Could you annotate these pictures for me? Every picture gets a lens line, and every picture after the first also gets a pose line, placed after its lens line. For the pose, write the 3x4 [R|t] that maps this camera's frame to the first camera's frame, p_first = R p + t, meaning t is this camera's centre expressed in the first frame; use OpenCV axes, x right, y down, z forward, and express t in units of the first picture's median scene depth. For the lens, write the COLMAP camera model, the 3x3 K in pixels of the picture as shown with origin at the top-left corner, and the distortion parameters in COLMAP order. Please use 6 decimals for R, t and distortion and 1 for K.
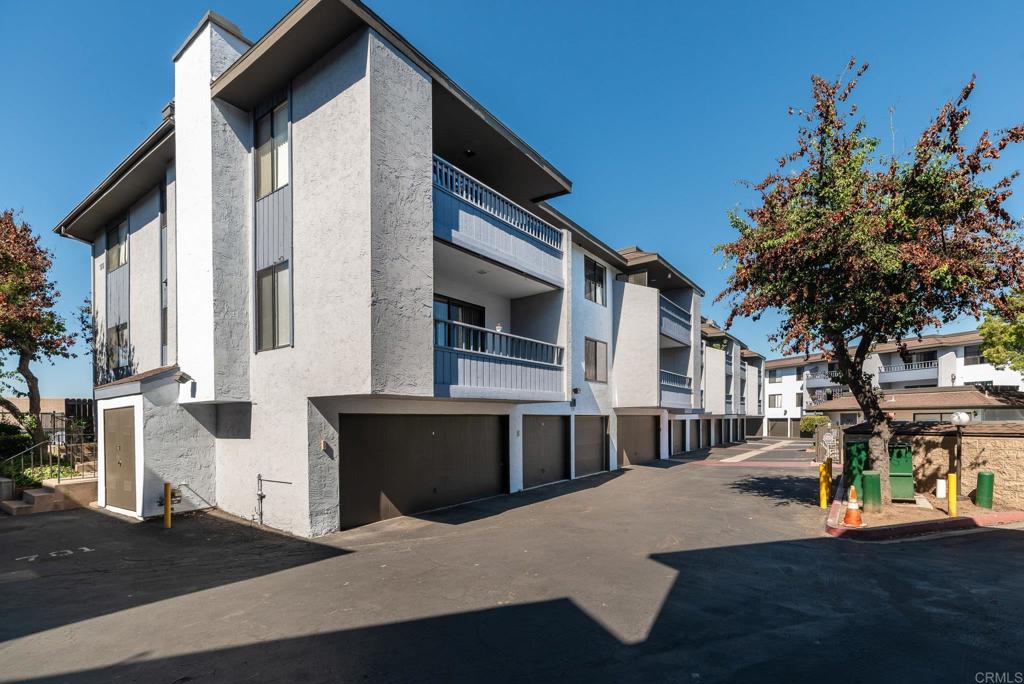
lens RADIAL K [[471.3, 0, 513.6], [0, 471.3, 419.3], [0, 0, 1]] dist [0.011509, 0.000274]
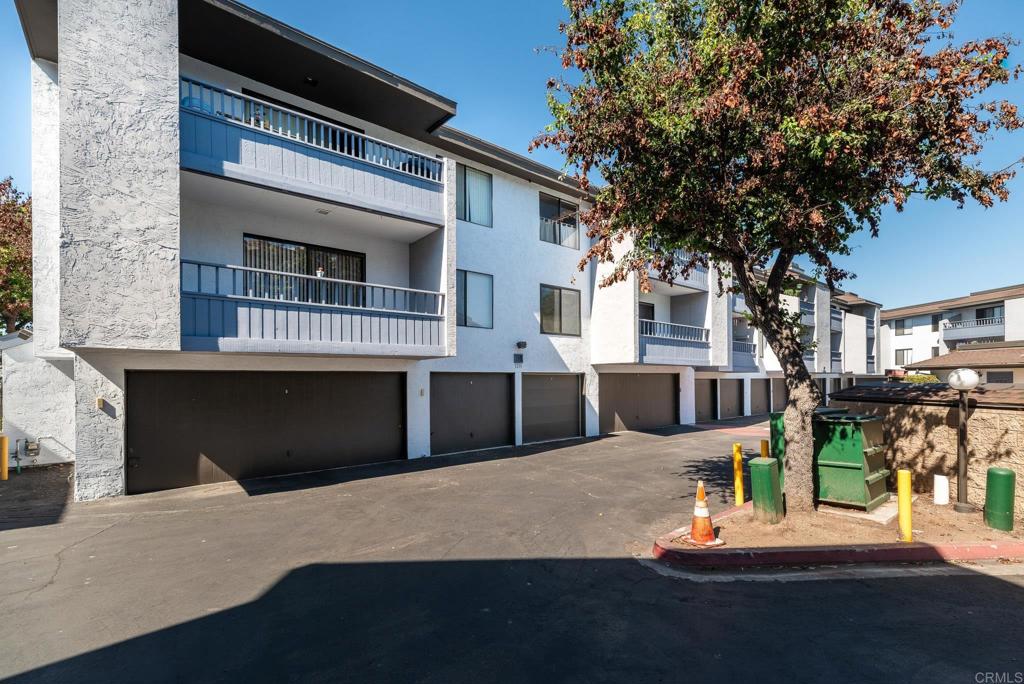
lens RADIAL K [[456.6, 0, 510.5], [0, 456.6, 372.8], [0, 0, 1]] dist [0.012567, -0.000392]
pose [[0.966719, 0.003541, -0.255817, 0.489254], [-0.005937, 0.999945, -0.008594, -0.002082], [0.255773, 0.009827, 0.966687, 0.249446]]
